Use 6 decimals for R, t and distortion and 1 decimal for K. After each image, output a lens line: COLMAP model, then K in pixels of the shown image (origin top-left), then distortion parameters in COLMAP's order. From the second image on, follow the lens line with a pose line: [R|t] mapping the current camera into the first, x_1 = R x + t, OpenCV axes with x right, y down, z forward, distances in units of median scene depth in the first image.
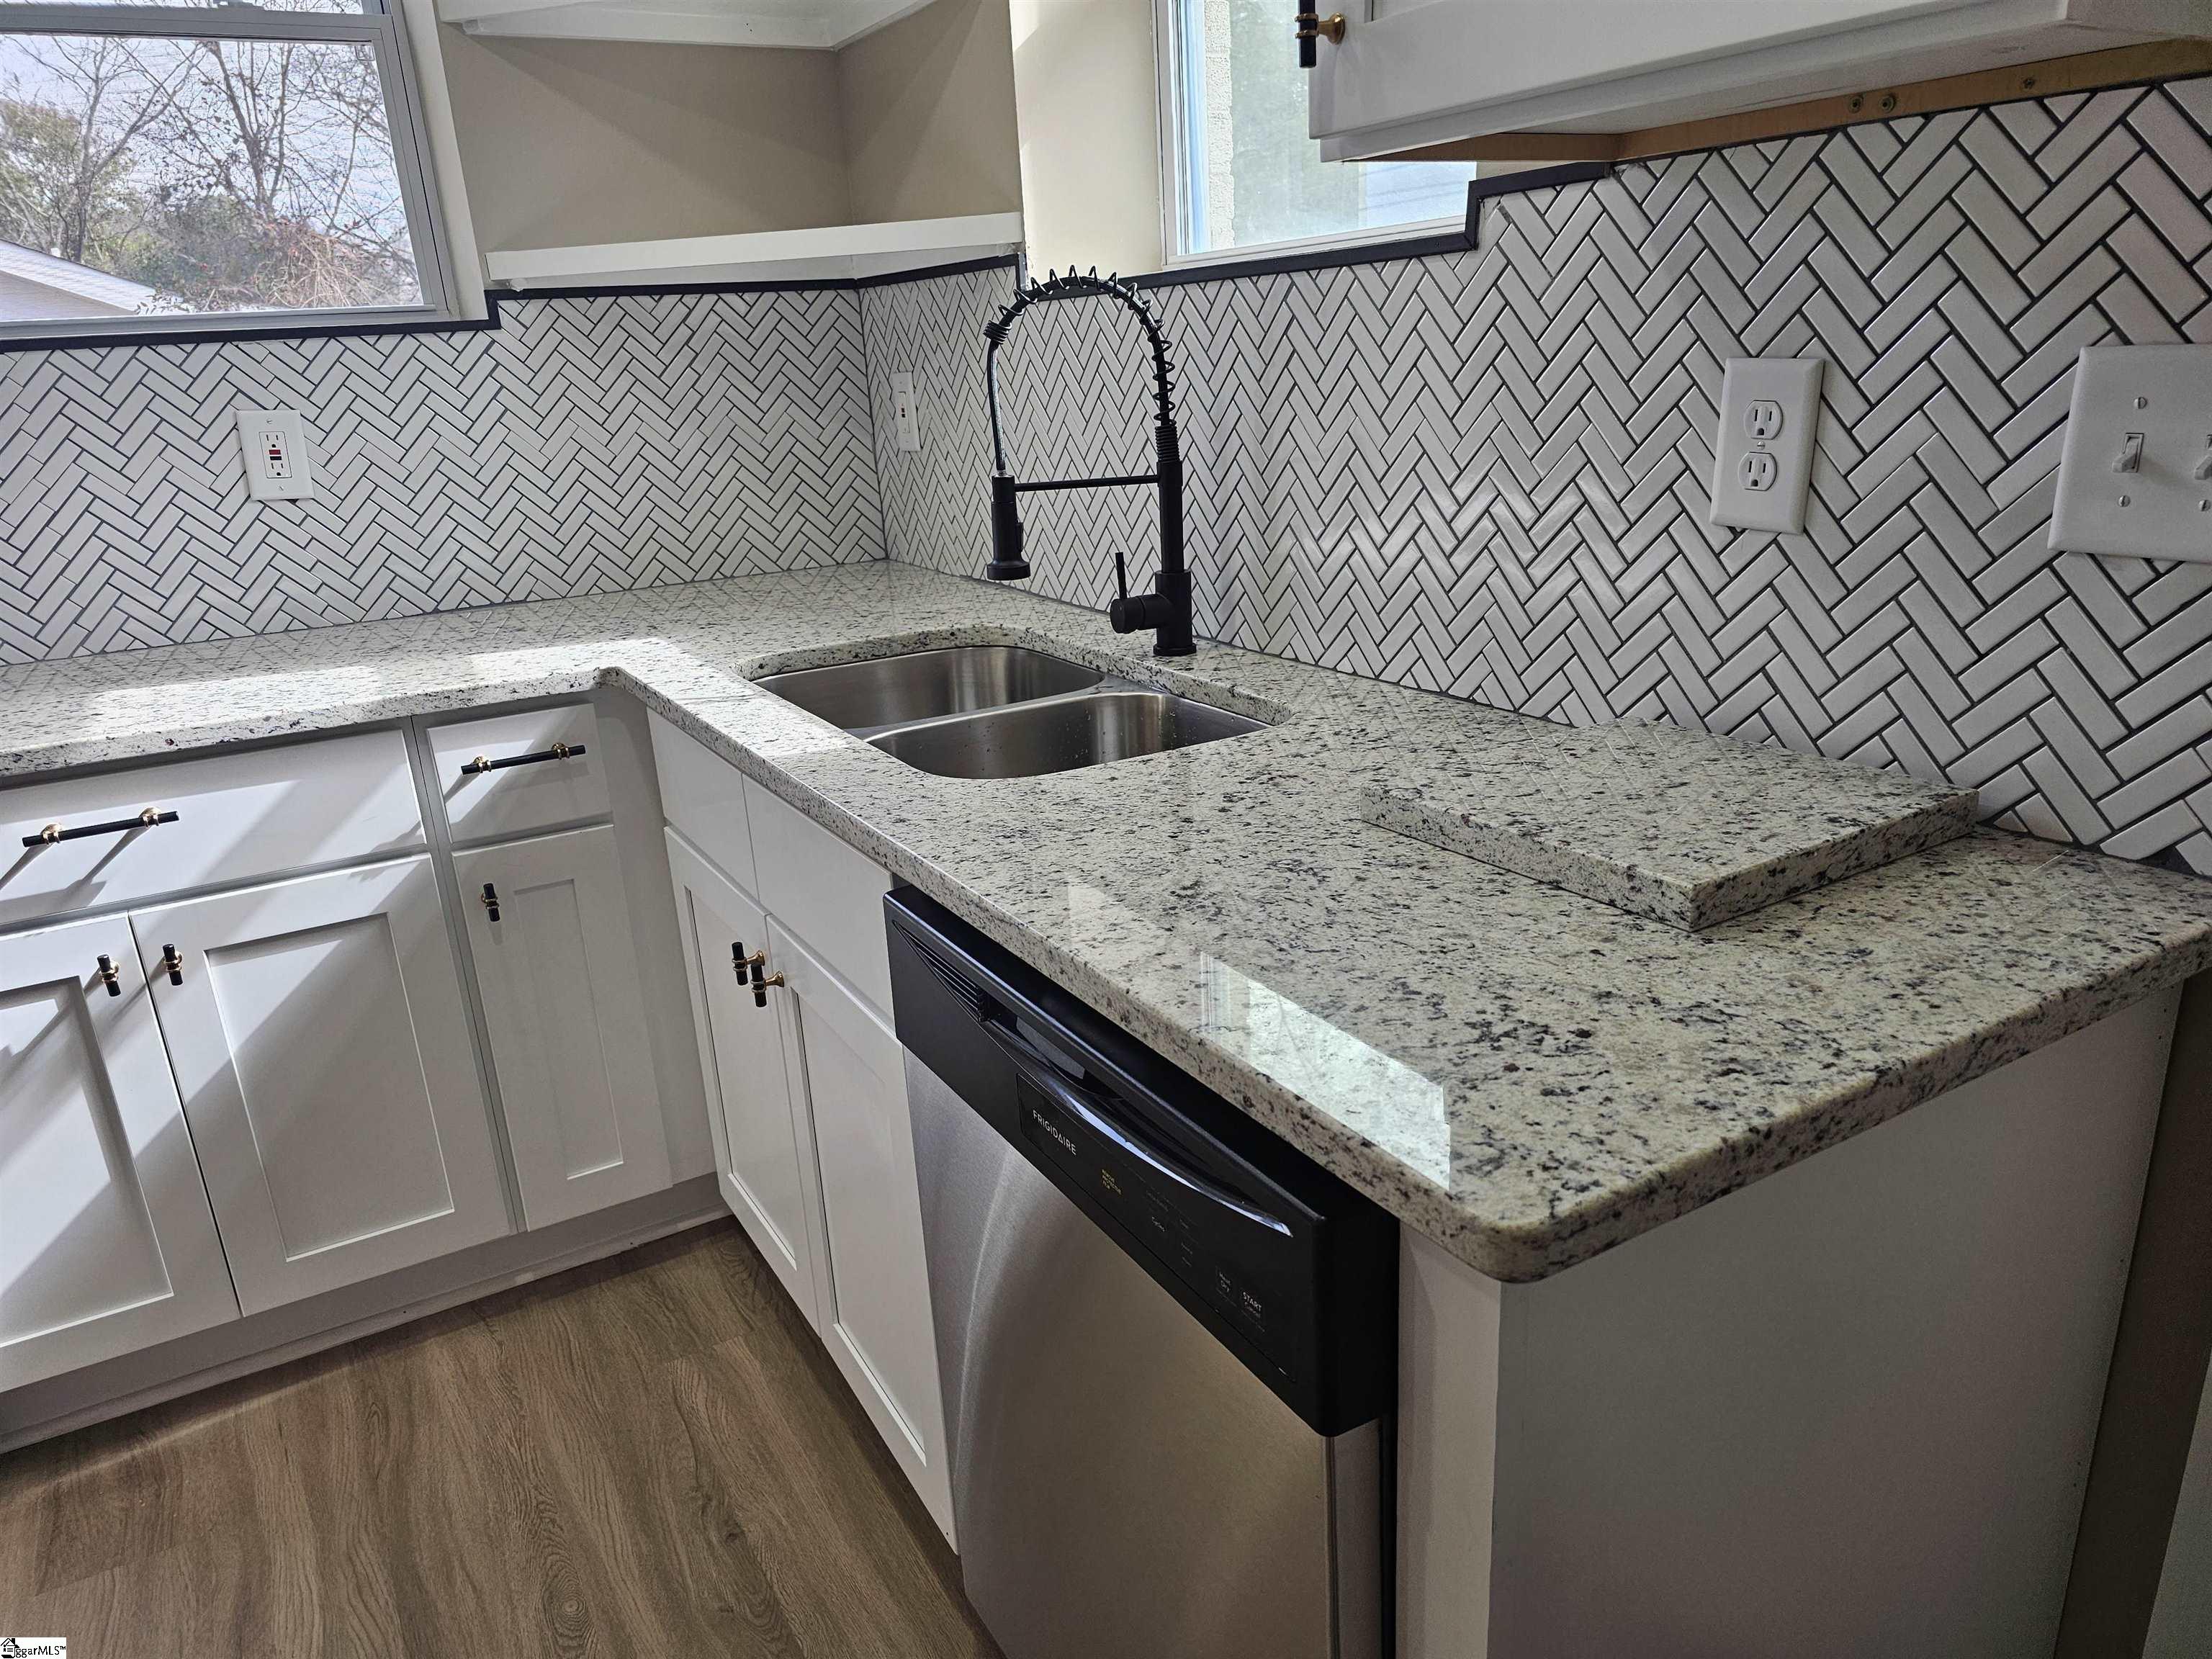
lens RADIAL K [[1477.6, 0, 1115.2], [0, 1477.6, 839.3], [0, 0, 1]] dist [0.073570, -0.072723]
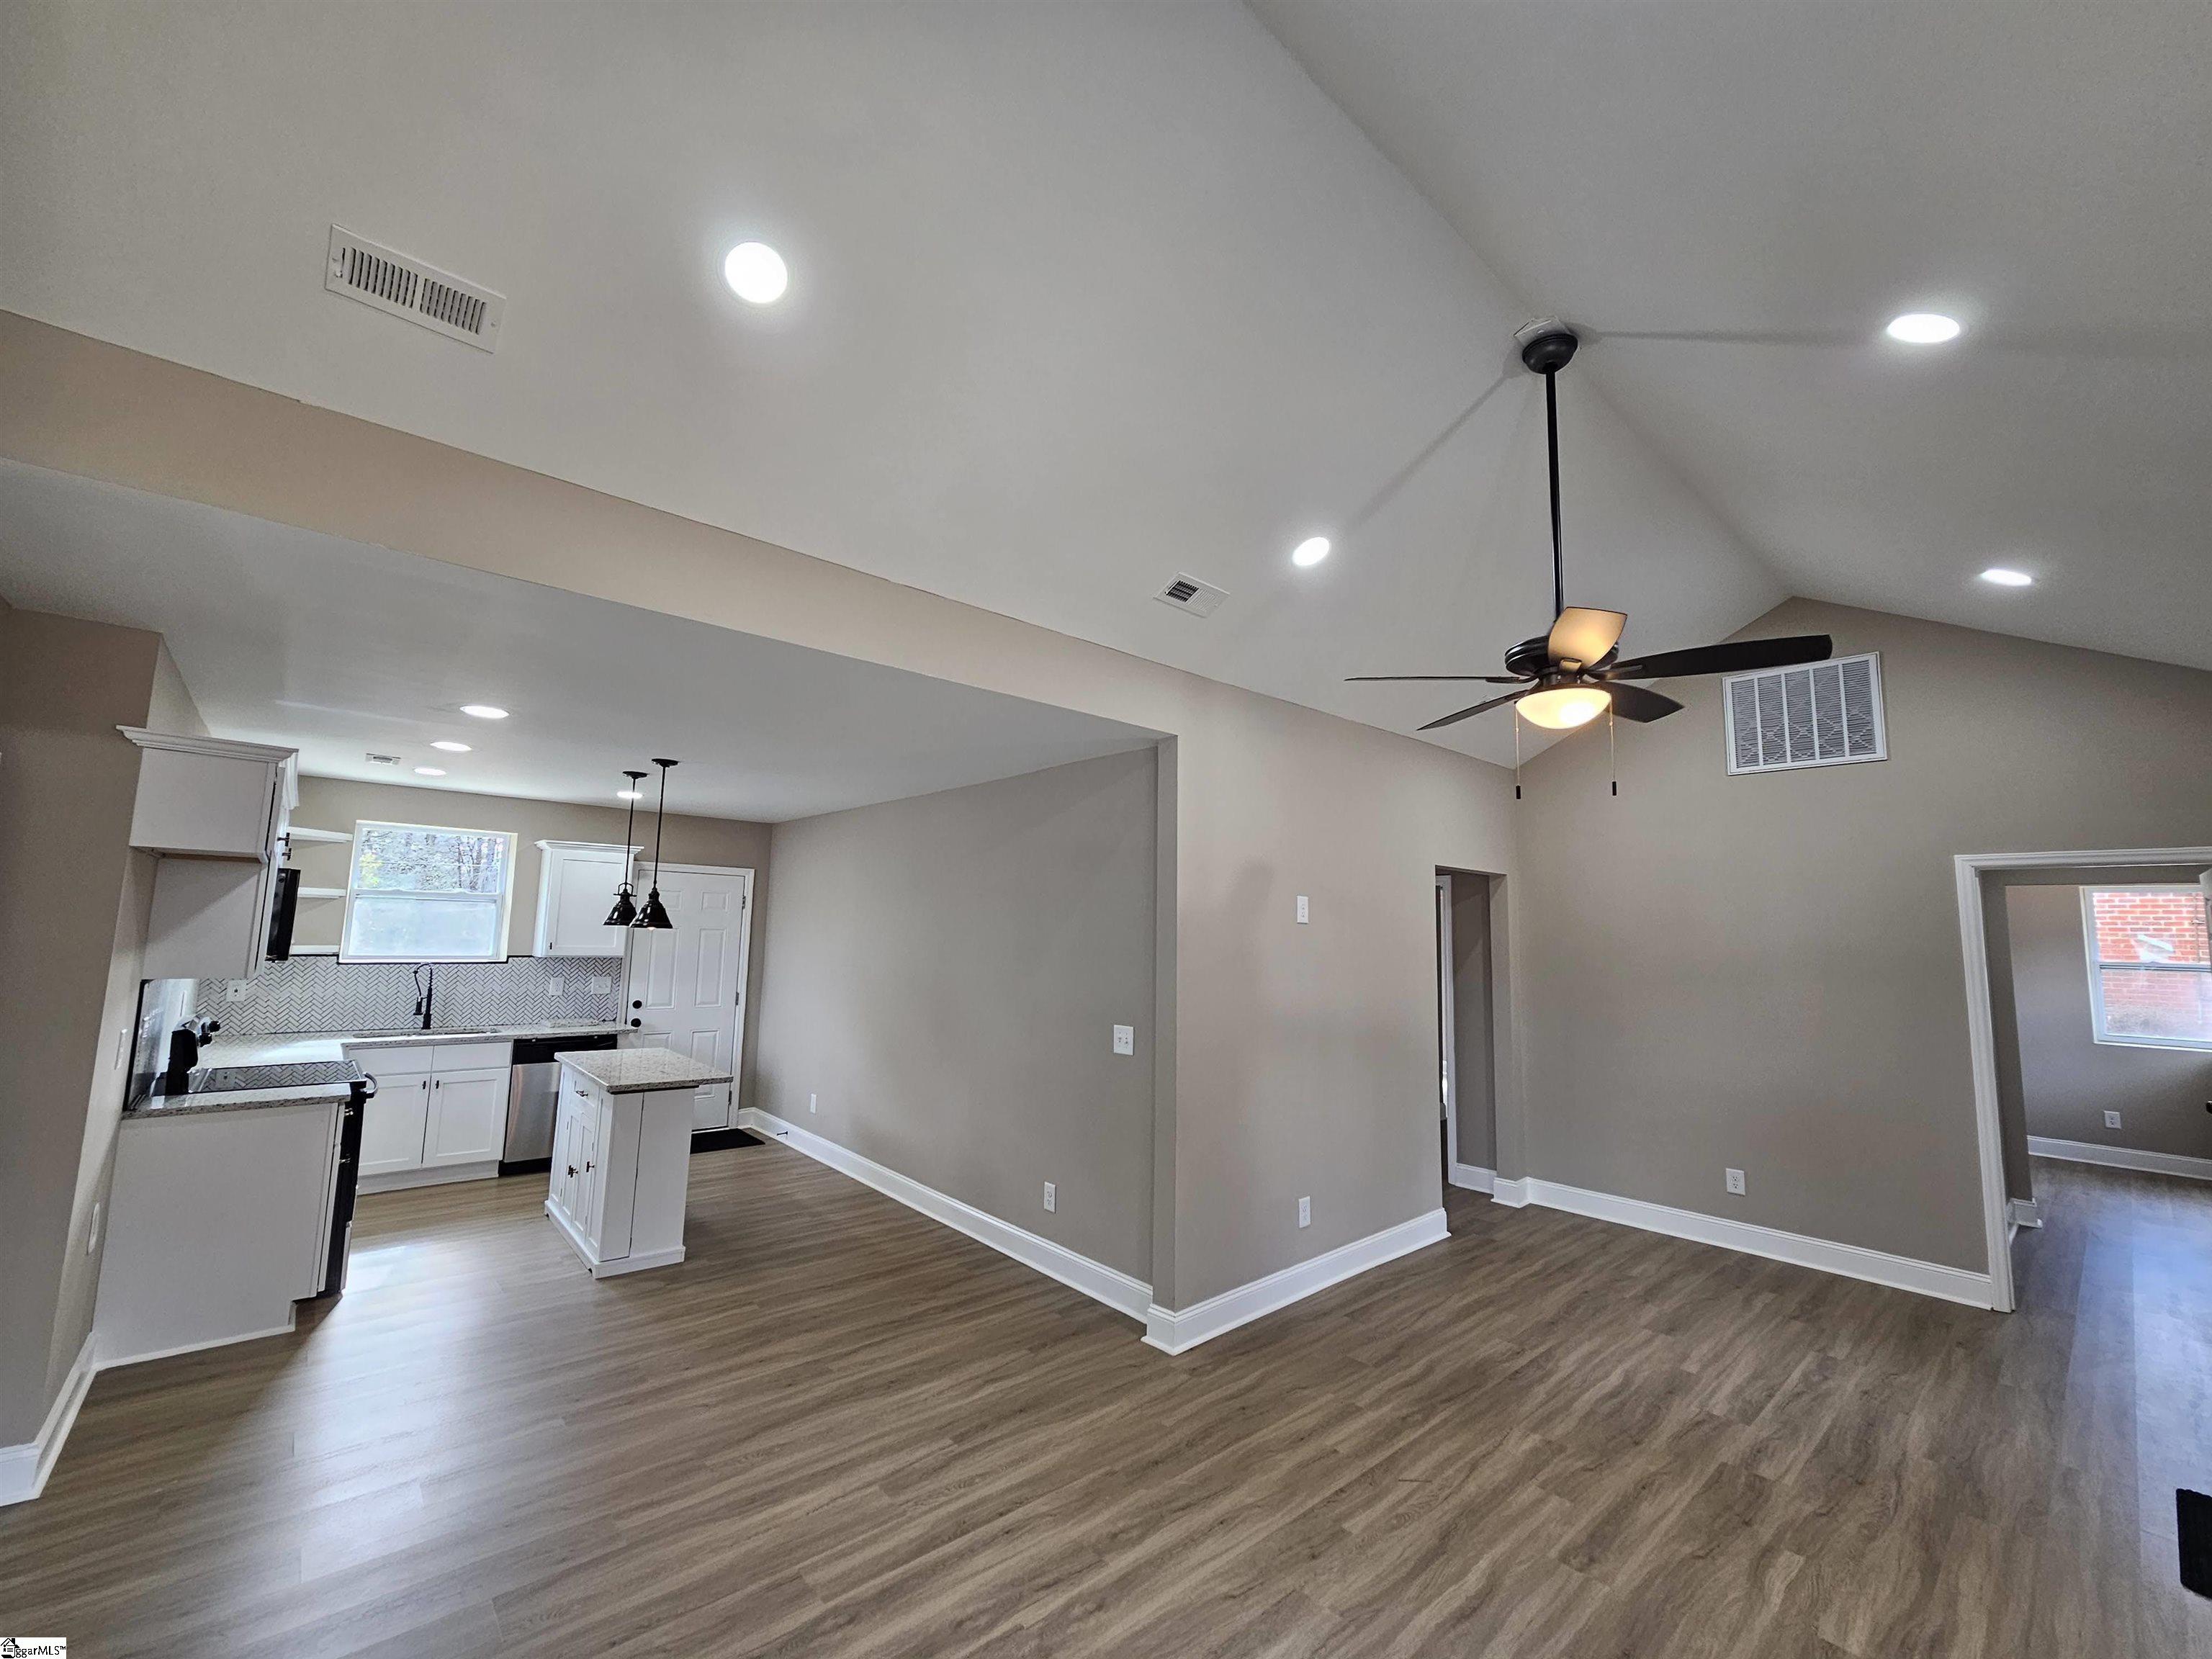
lens RADIAL K [[904.3, 0, 1104.8], [0, 904.3, 838.0], [0, 0, 1]] dist [0.001141, -0.000963]
pose [[-0.186463, 0.152442, 0.970563, -3.833420], [0.301166, 0.949198, -0.091226, 0.262545], [-0.935163, 0.275290, -0.222901, -0.778067]]
